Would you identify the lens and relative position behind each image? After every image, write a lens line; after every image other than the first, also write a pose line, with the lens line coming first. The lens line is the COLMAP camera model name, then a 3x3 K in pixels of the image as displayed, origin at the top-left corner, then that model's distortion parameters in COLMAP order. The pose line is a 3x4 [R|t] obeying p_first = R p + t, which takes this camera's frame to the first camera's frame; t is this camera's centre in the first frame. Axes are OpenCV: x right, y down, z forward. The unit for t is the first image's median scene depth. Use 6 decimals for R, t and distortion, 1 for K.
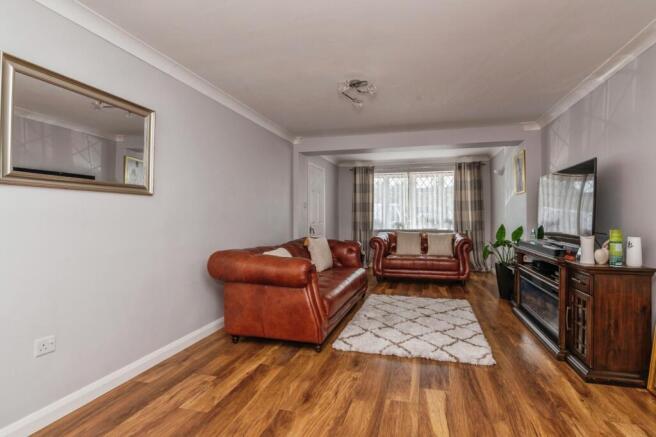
lens RADIAL K [[315.4, 0, 328.0], [0, 315.4, 218.5], [0, 0, 1]] dist [-0.000637, -0.000091]
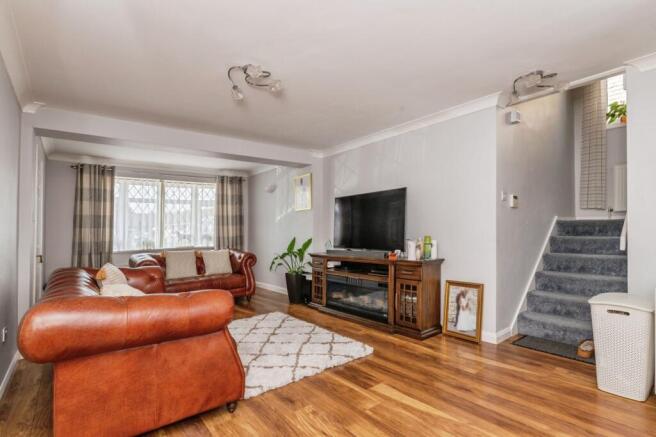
lens RADIAL K [[335.9, 0, 329.0], [0, 335.9, 233.3], [0, 0, 1]] dist [0.001712, 0.000371]
pose [[0.579773, -0.021581, 0.814492, -0.296353], [0.026378, 0.999622, 0.007710, -0.001312], [-0.814351, 0.017014, 0.580123, 0.186213]]
